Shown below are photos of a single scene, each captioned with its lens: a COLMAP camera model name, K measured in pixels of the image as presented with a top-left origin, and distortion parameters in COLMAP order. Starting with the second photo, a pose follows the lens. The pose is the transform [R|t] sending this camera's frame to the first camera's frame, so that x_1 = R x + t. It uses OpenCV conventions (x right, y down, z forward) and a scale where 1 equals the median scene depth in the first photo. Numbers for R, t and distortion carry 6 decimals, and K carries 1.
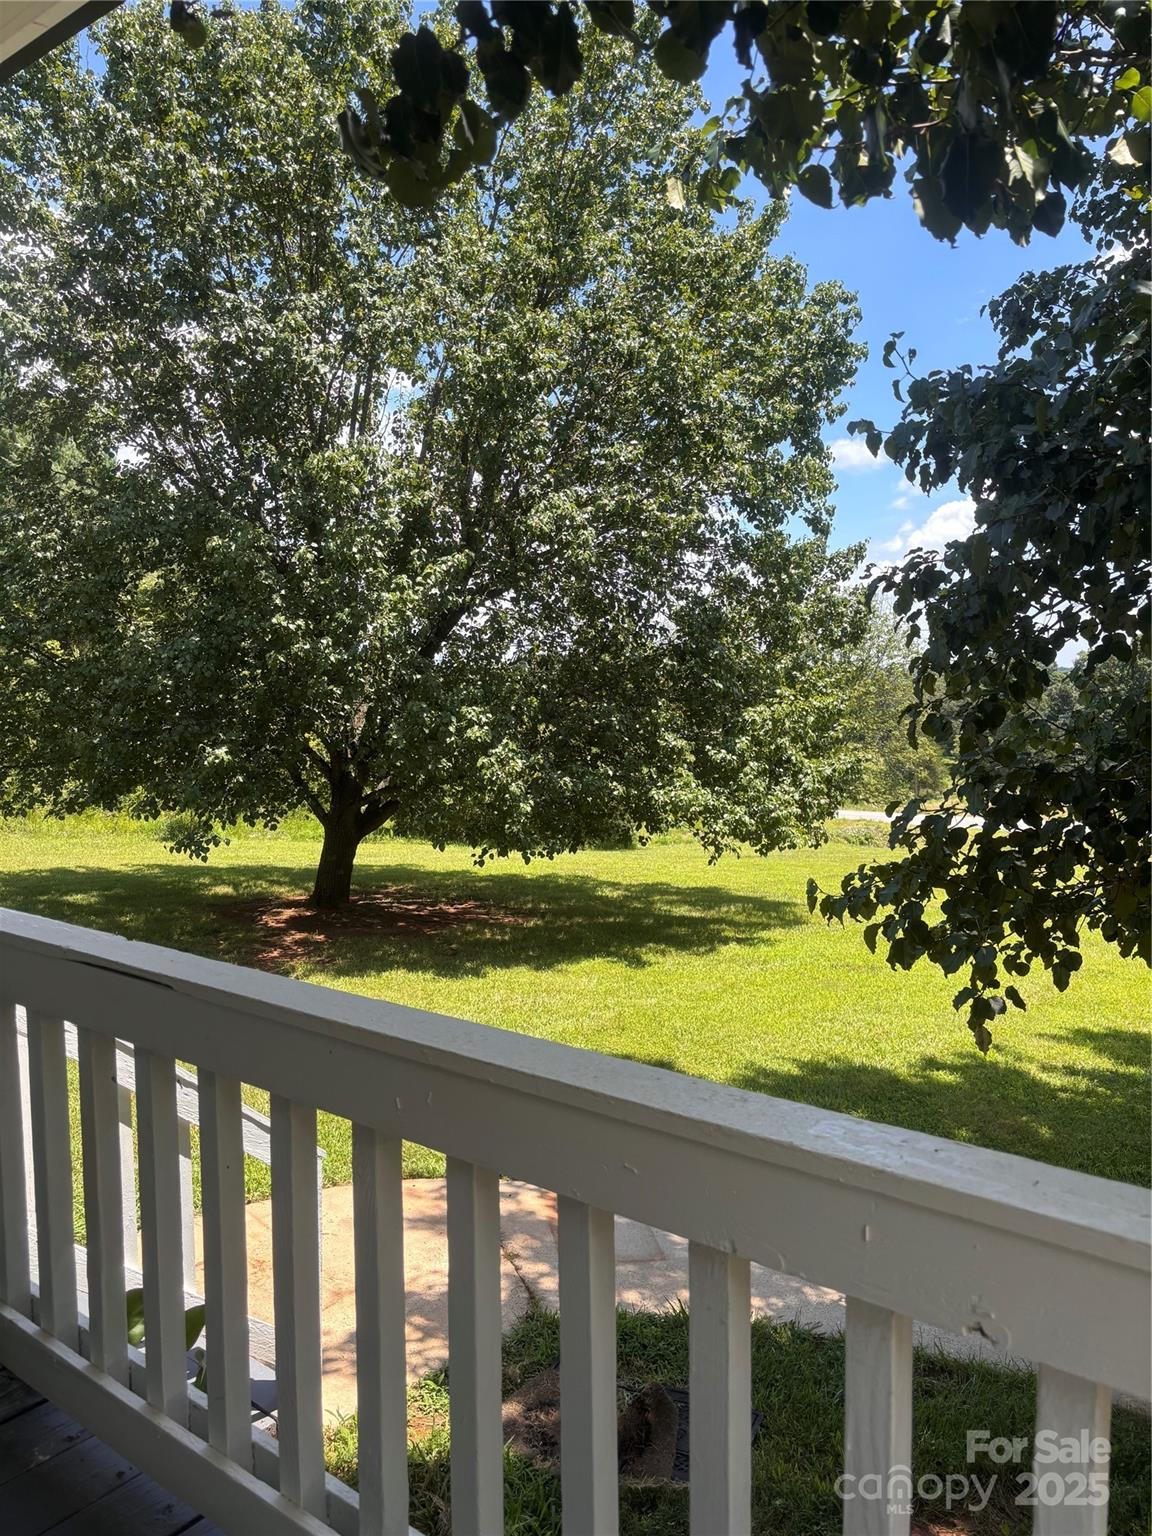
lens RADIAL K [[1155.1, 0, 574.1], [0, 1155.1, 771.4], [0, 0, 1]] dist [-0.033193, -0.000239]
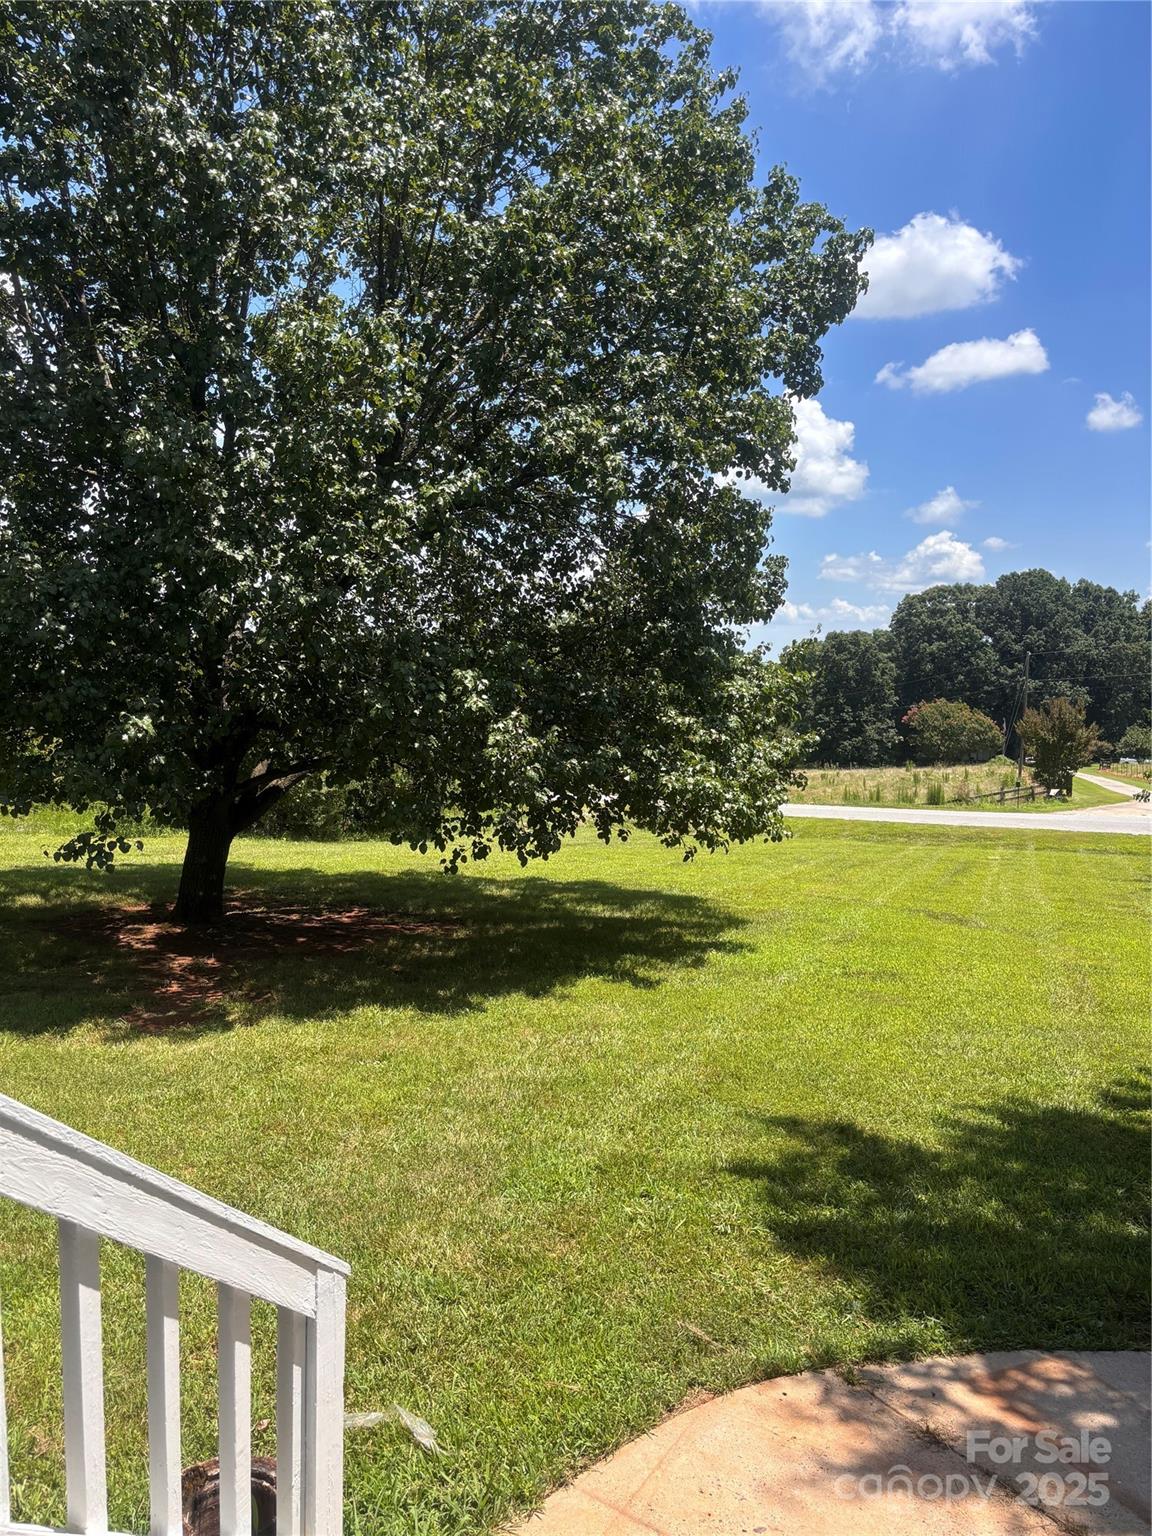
lens RADIAL K [[1155.1, 0, 577.8], [0, 1155.1, 765.8], [0, 0, 1]] dist [-0.033193, -0.000239]
pose [[0.968286, 0.001925, 0.249839, -0.211746], [-0.004077, 0.999959, 0.008096, 0.003056], [-0.249813, -0.008858, 0.968254, 0.213764]]
